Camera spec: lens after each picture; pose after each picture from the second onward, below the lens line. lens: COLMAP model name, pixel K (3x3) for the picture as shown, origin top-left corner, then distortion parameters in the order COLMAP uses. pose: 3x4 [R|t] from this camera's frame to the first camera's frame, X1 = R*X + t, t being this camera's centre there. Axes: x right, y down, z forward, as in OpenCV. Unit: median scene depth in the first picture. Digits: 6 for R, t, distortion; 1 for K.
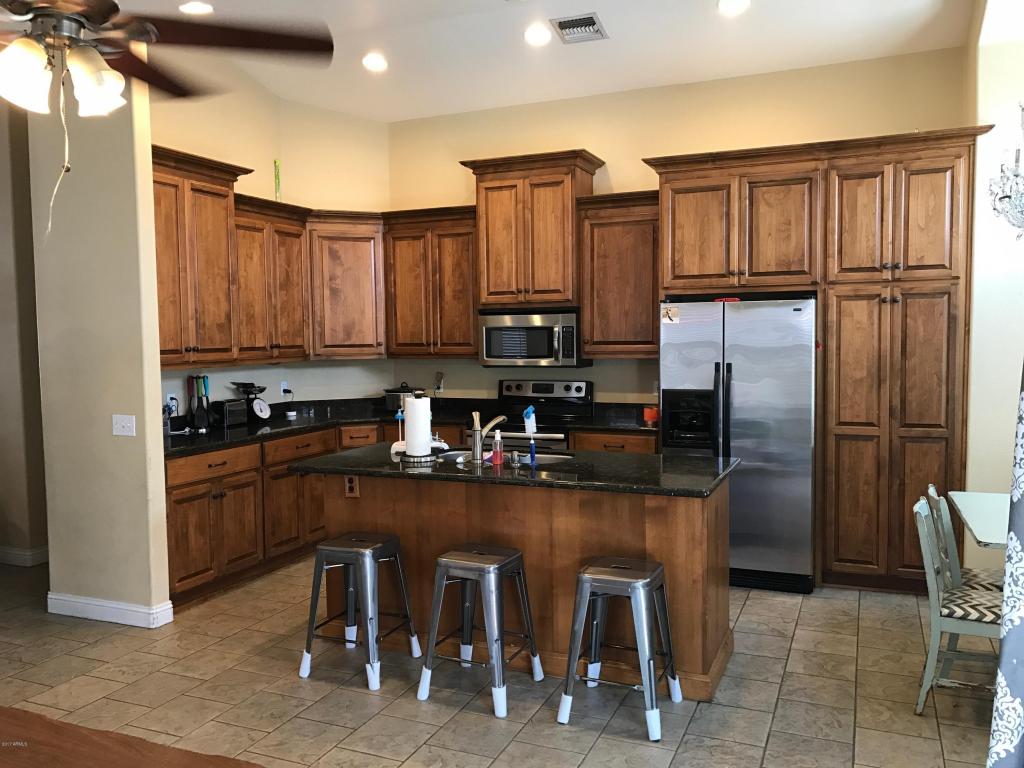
lens RADIAL K [[845.5, 0, 512.9], [0, 845.5, 387.3], [0, 0, 1]] dist [0.007074, 0.011422]
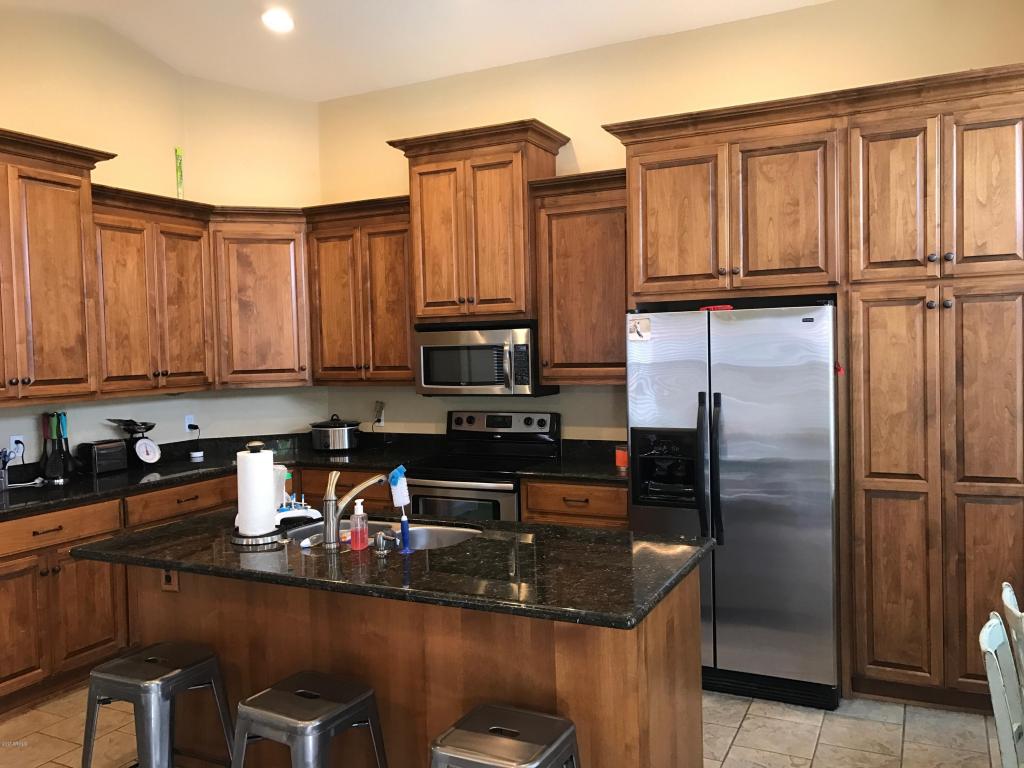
lens RADIAL K [[845.5, 0, 510.2], [0, 845.5, 380.9], [0, 0, 1]] dist [0.007074, 0.011422]
pose [[0.998201, -0.010117, -0.059089, 0.115655], [0.008790, 0.999704, -0.022685, -0.023533], [0.059301, 0.022125, 0.997995, 0.244102]]
